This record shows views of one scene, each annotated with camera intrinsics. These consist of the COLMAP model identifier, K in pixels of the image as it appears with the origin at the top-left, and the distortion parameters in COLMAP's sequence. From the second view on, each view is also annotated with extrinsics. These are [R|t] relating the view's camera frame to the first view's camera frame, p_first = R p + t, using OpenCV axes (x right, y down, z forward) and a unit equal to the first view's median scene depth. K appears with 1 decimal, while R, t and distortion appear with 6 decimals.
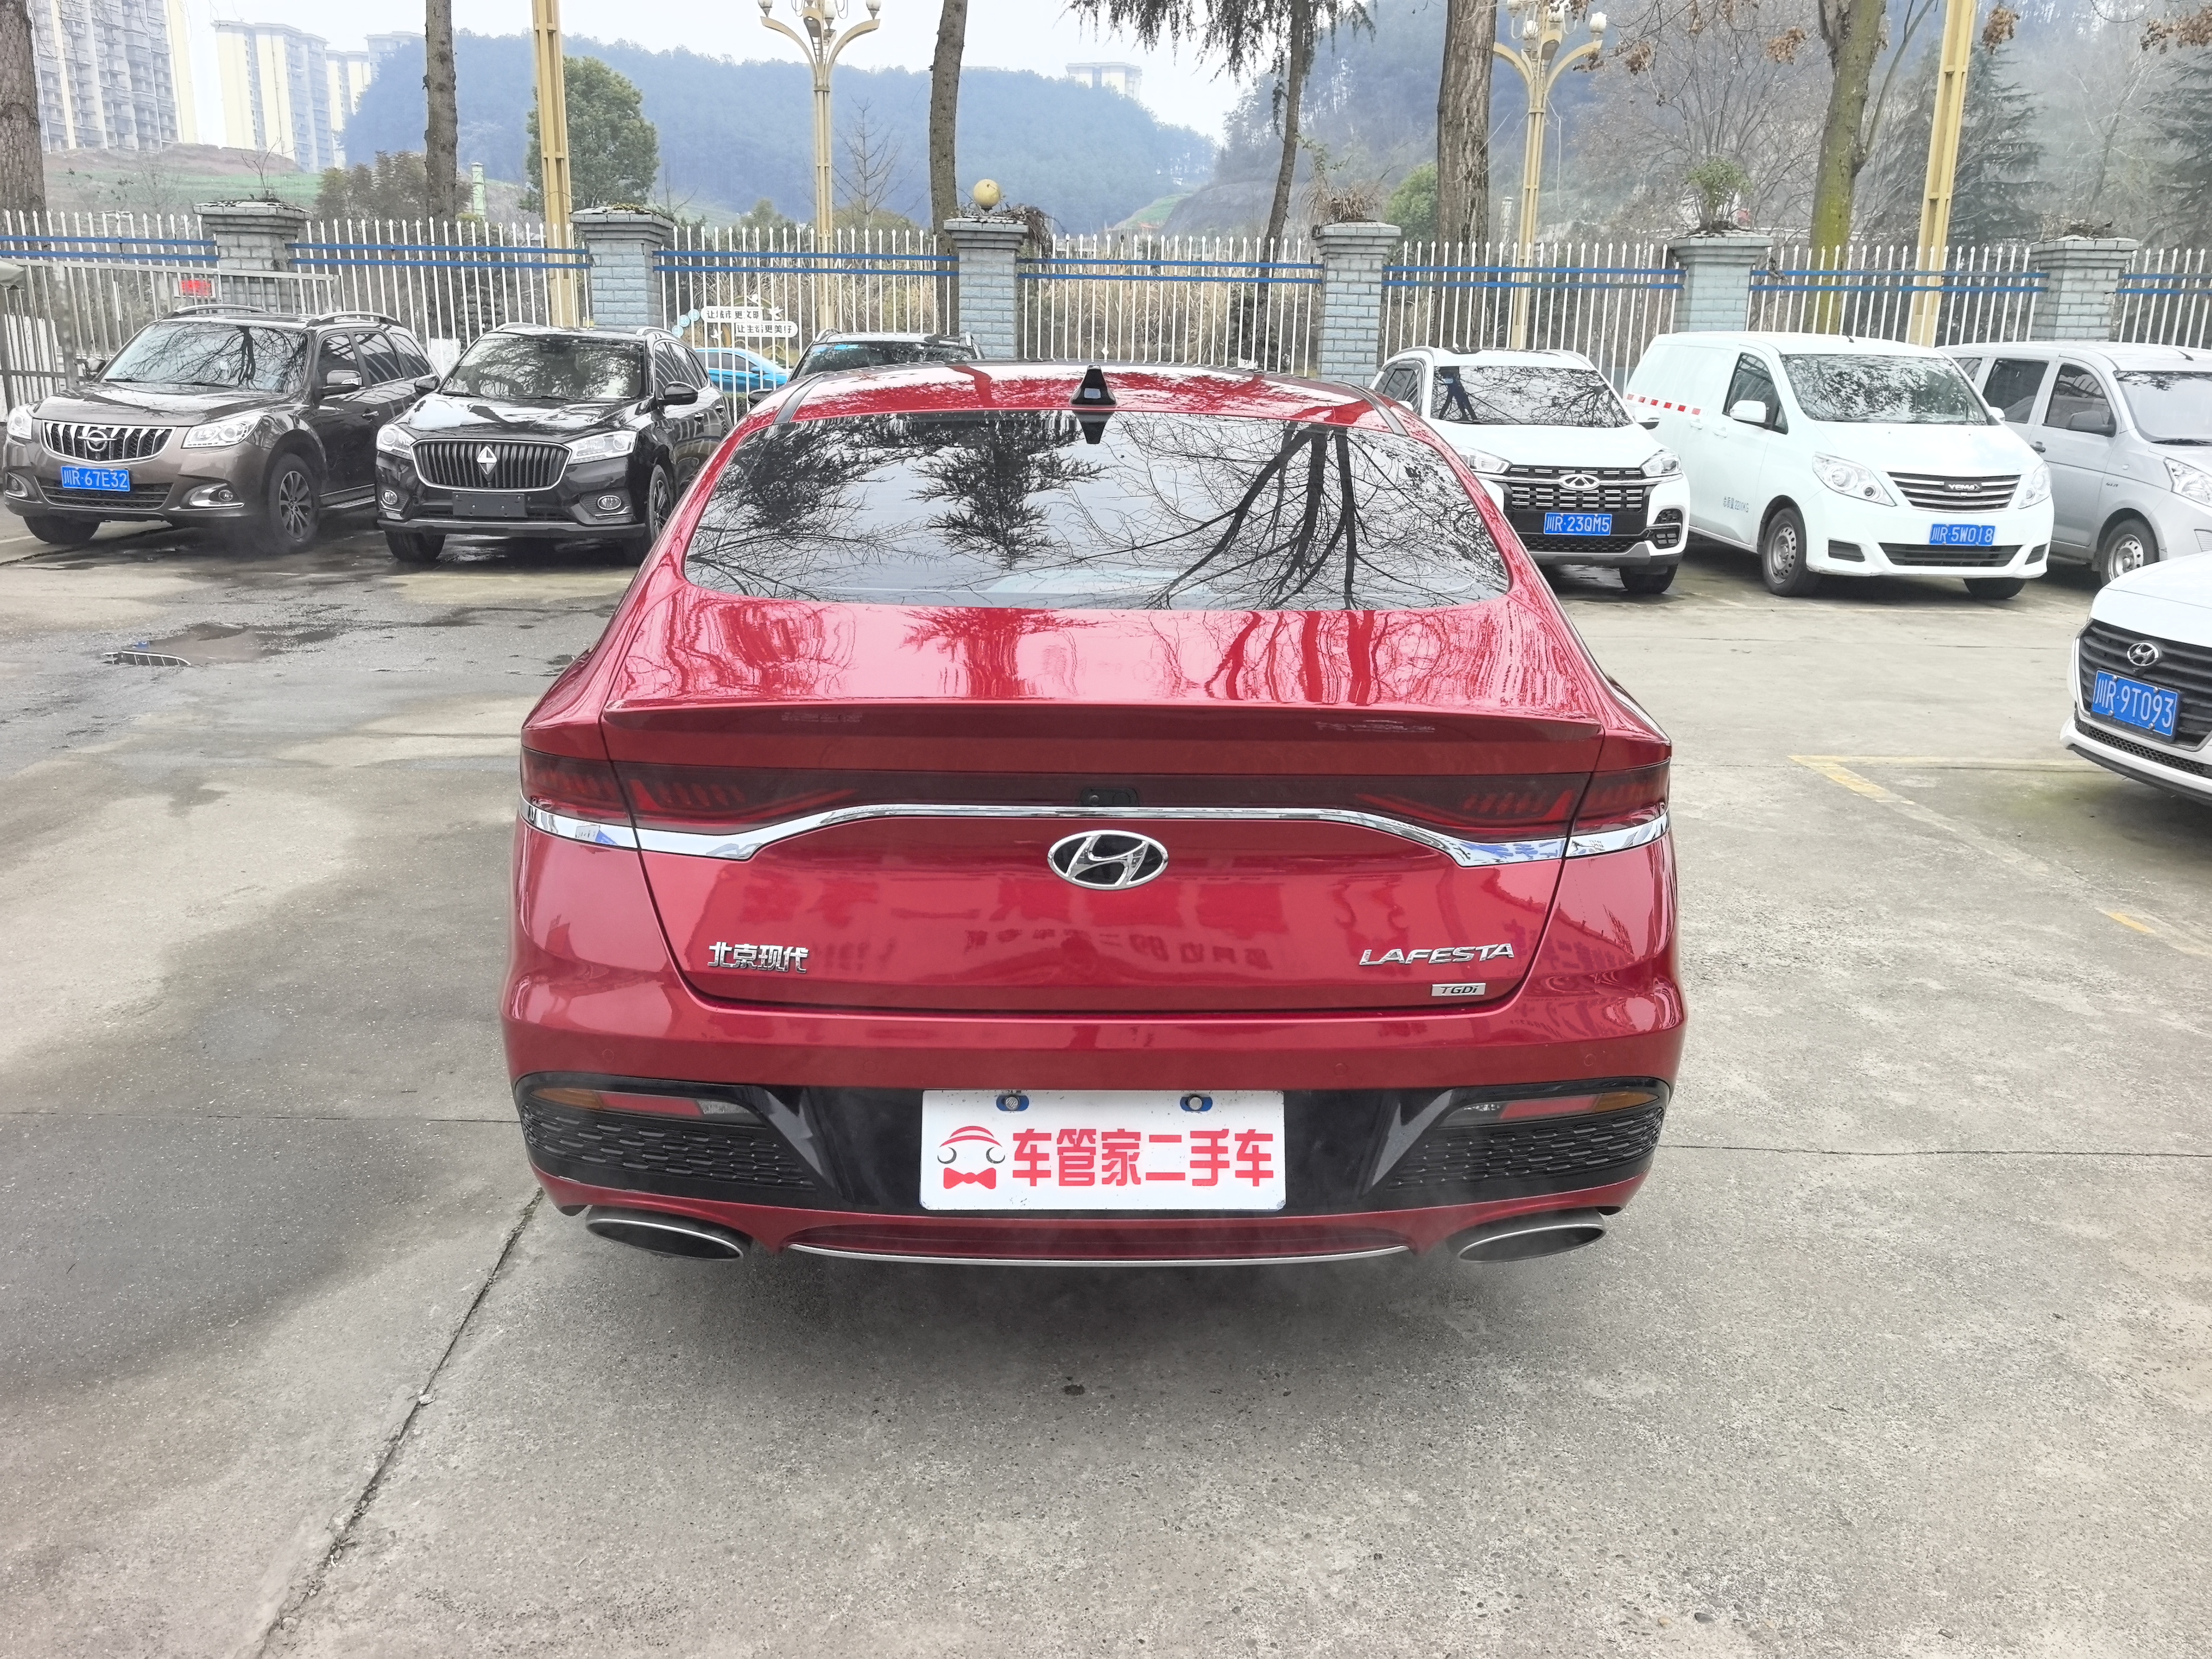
lens RADIAL K [[1755.7, 0, 1003.4], [0, 1755.7, 830.1], [0, 0, 1]] dist [0.042103, -0.056678]
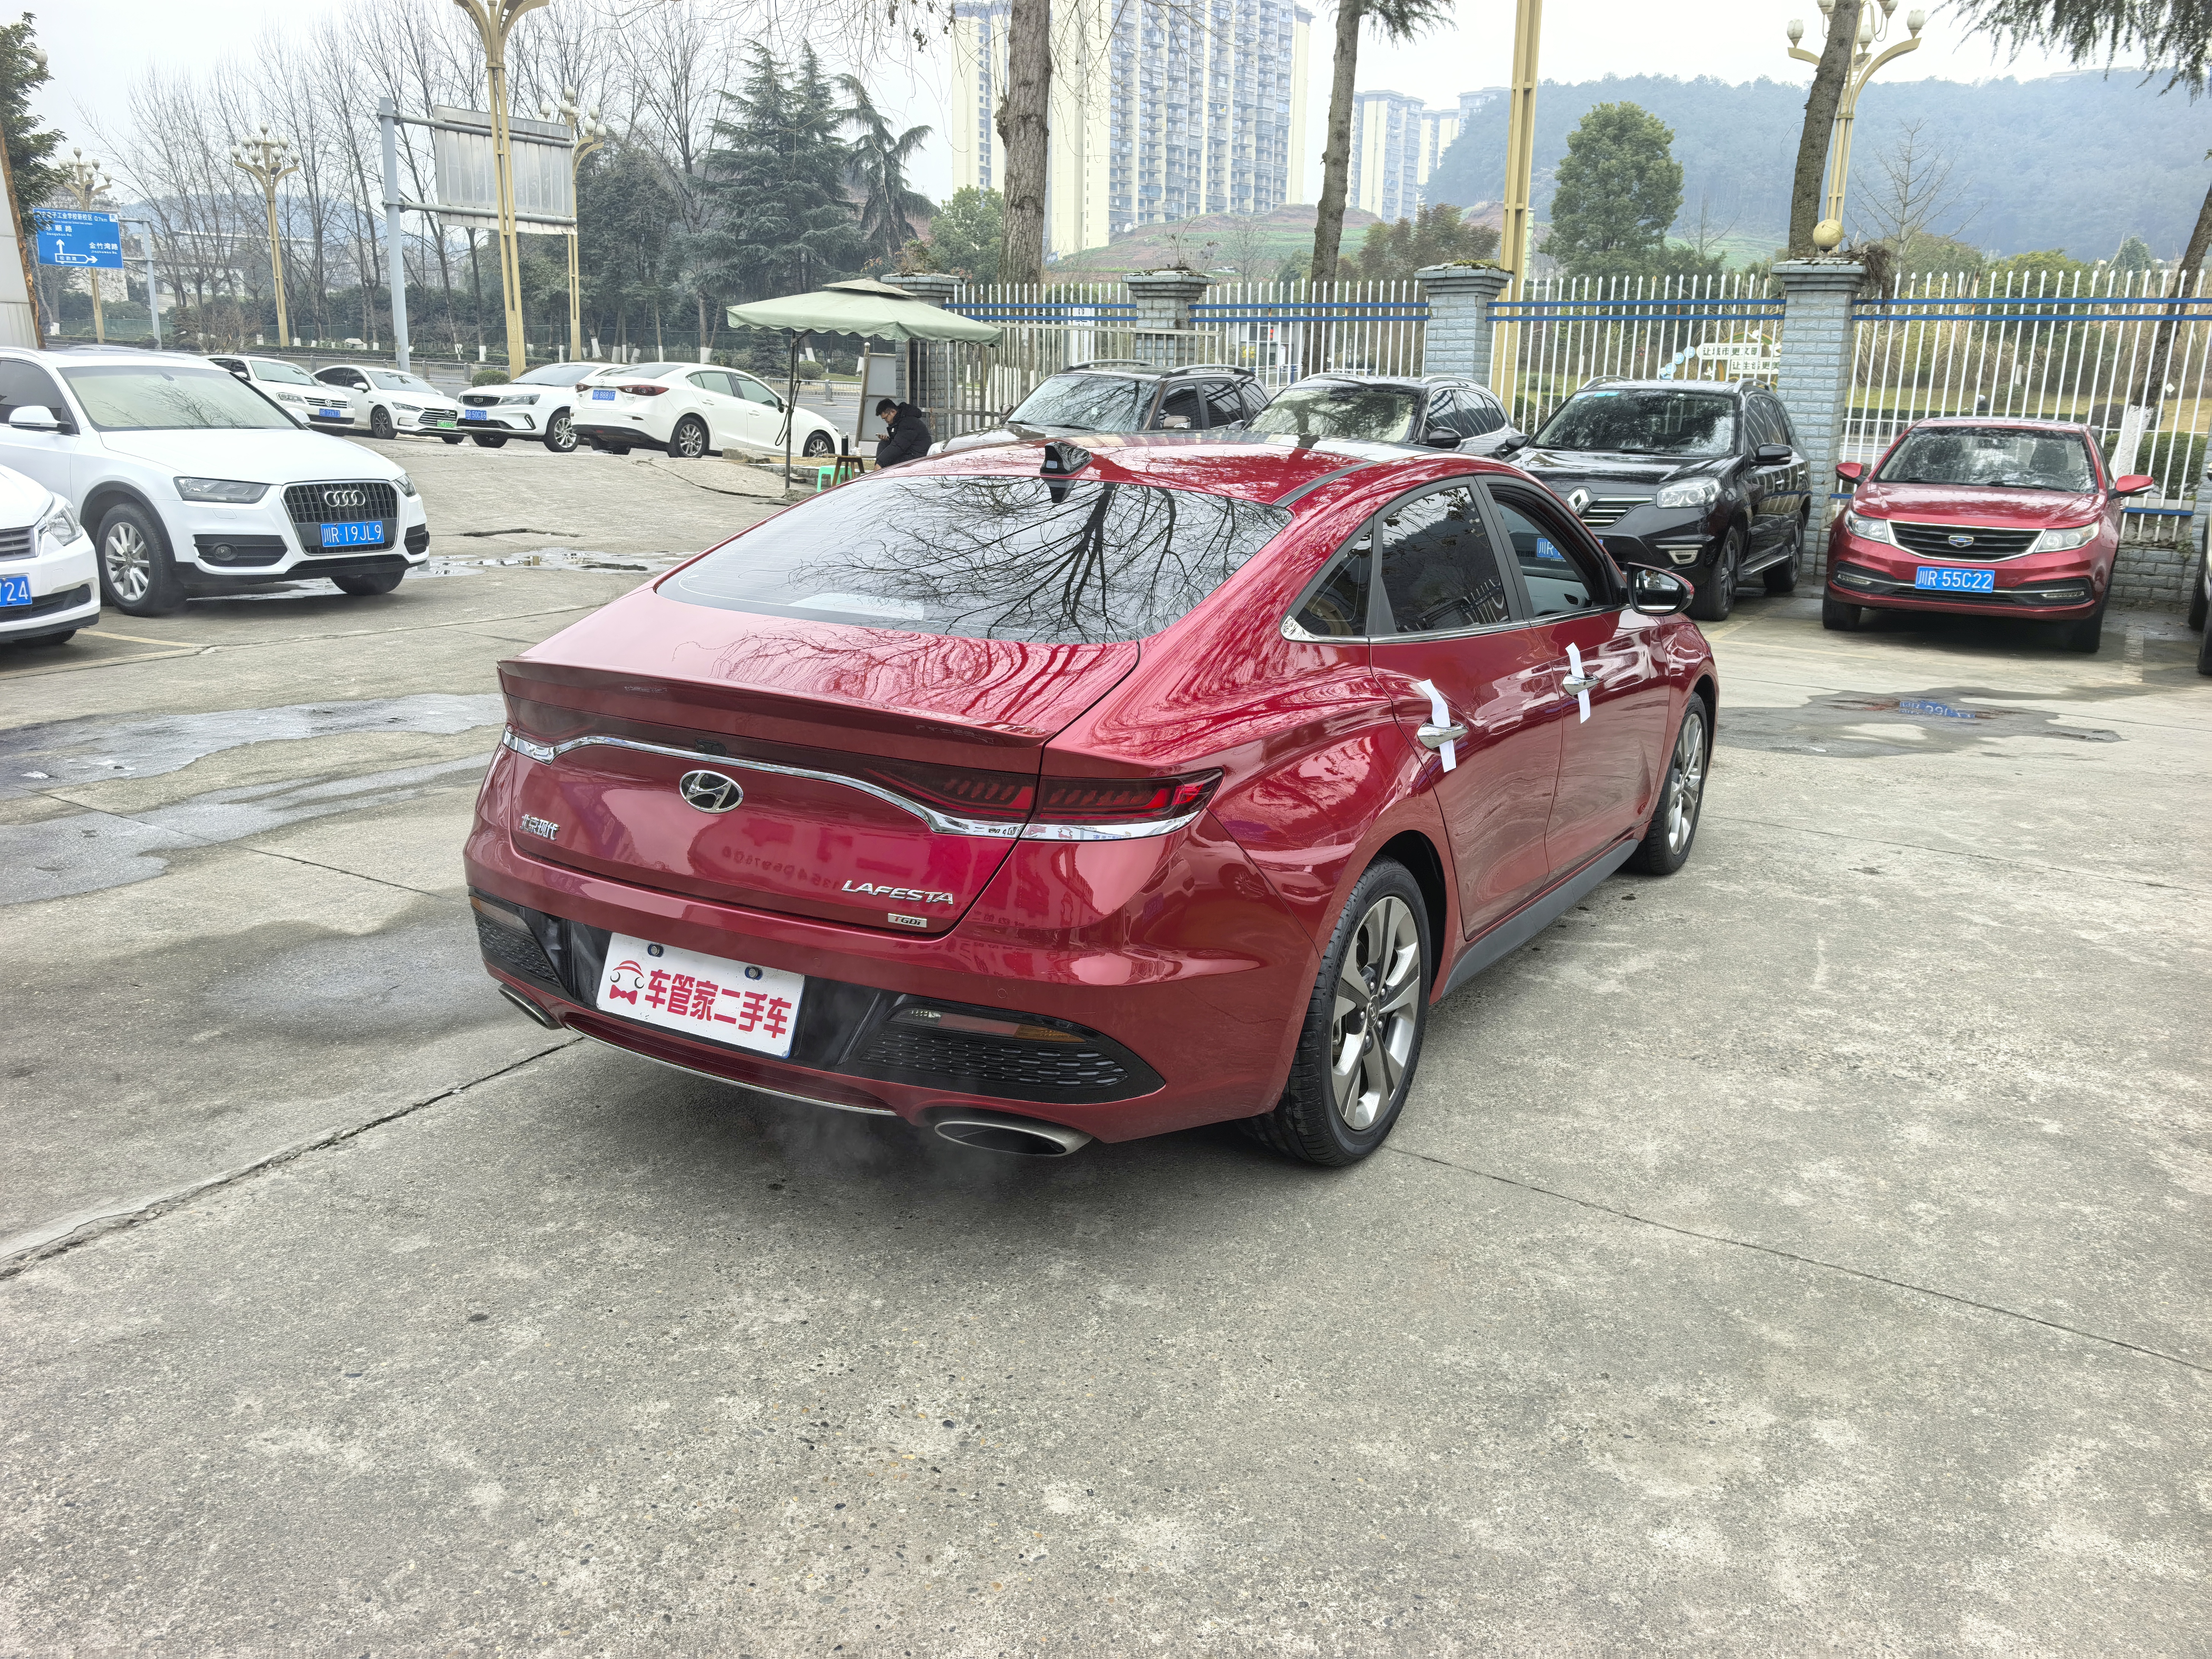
lens RADIAL K [[1801.2, 0, 1106.0], [0, 1801.2, 829.5], [0, 0, 1]] dist [-0.001413, -0.007539]
pose [[0.840451, 0.128553, -0.526418, 0.218034], [-0.139396, 0.990050, 0.019222, -0.005077], [0.523652, 0.057225, 0.850008, -0.016859]]
